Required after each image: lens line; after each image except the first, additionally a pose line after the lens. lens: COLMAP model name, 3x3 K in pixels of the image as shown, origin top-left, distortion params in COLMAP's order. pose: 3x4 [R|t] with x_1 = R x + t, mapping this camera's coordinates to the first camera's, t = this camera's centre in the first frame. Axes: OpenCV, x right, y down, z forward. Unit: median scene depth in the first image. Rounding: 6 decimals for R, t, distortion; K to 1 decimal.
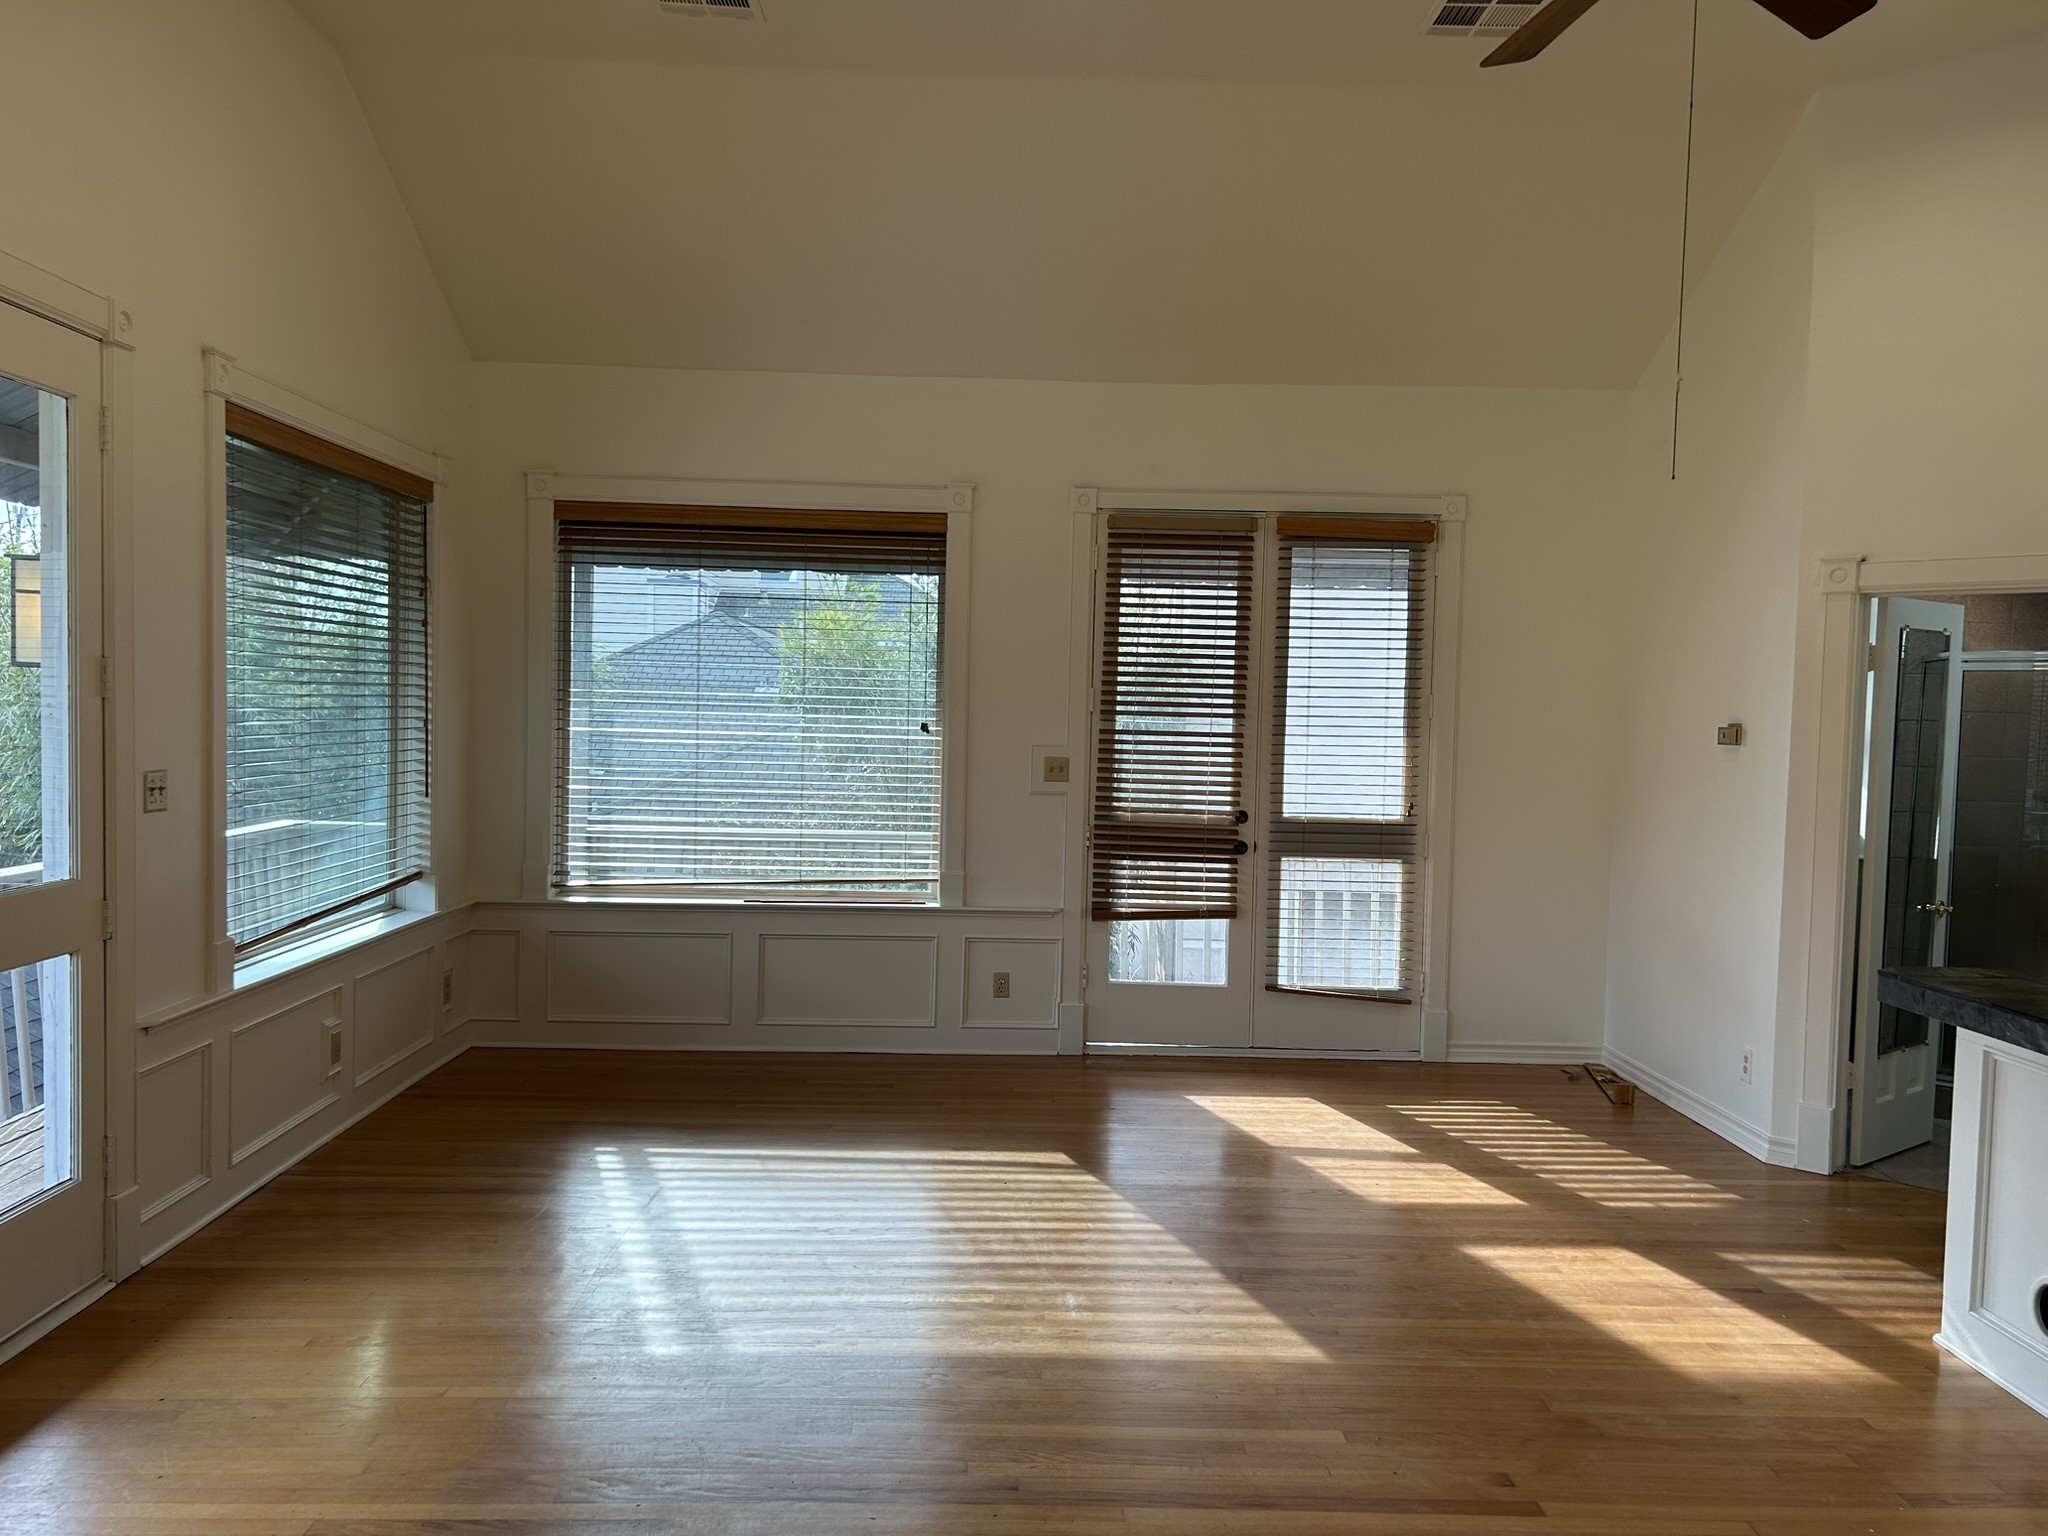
lens RADIAL K [[1558.9, 0, 1024.0], [0, 1558.9, 768.0], [0, 0, 1]] dist [0.174348, -0.249681]
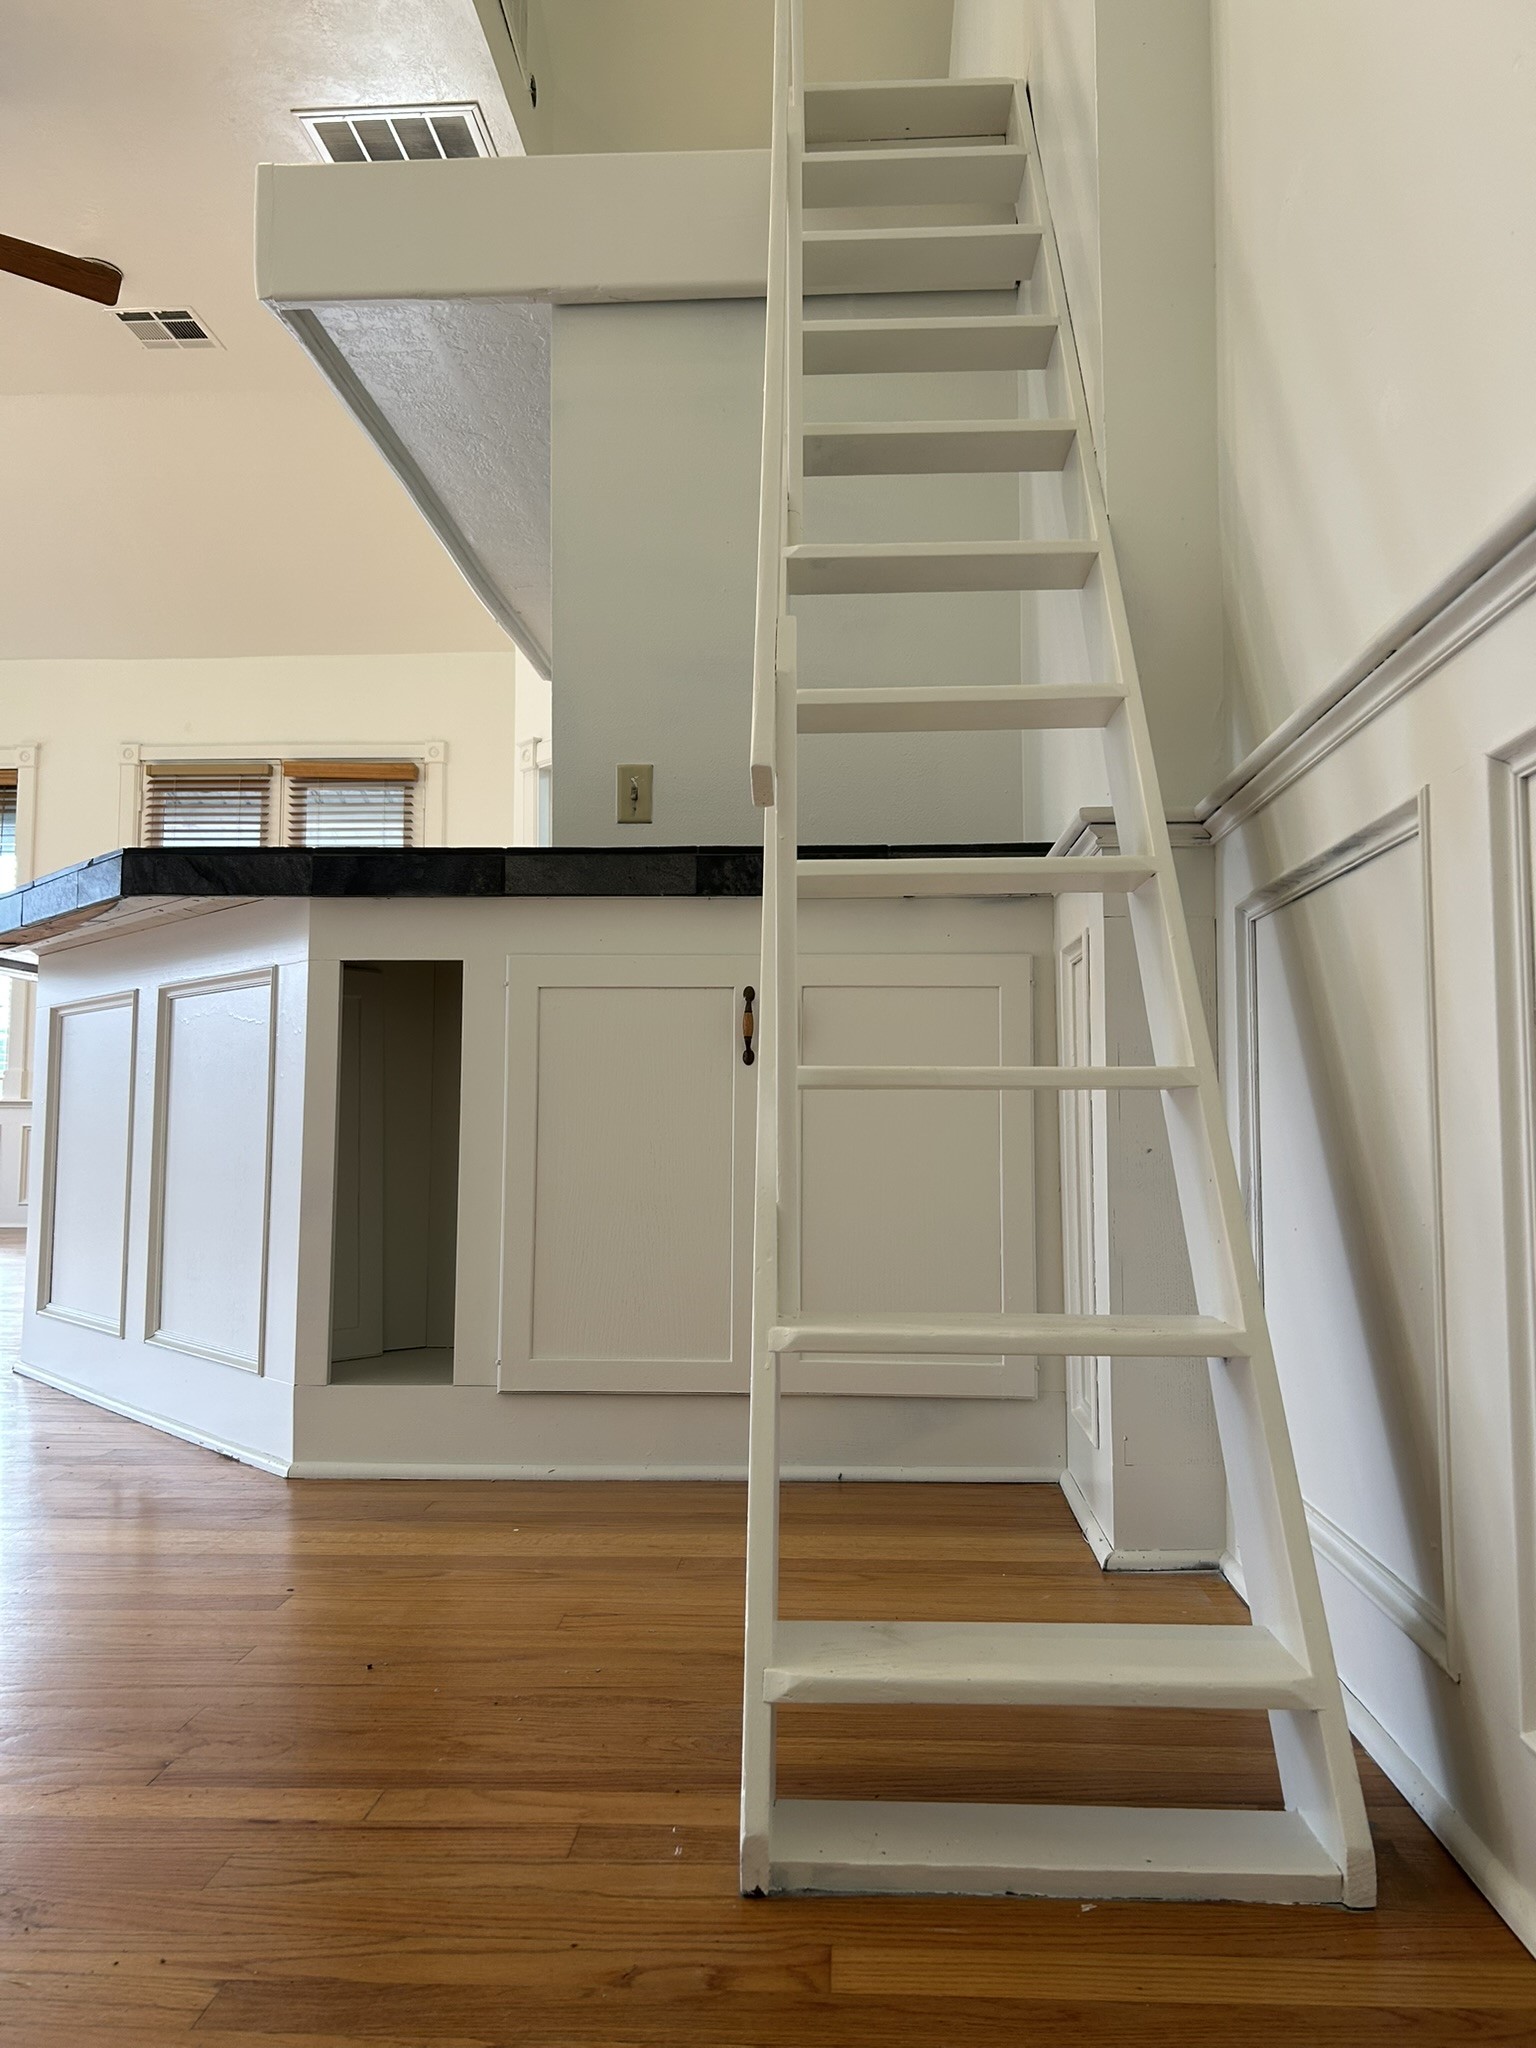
lens RADIAL K [[1558.9, 0, 761.4], [0, 1558.9, 984.2], [0, 0, 1]] dist [0.174348, -0.249681]
pose [[0.995606, -0.032346, -0.087876, 0.615298], [0.020439, 0.990883, -0.133170, 0.173598], [0.091382, 0.130788, 0.987190, -0.133517]]
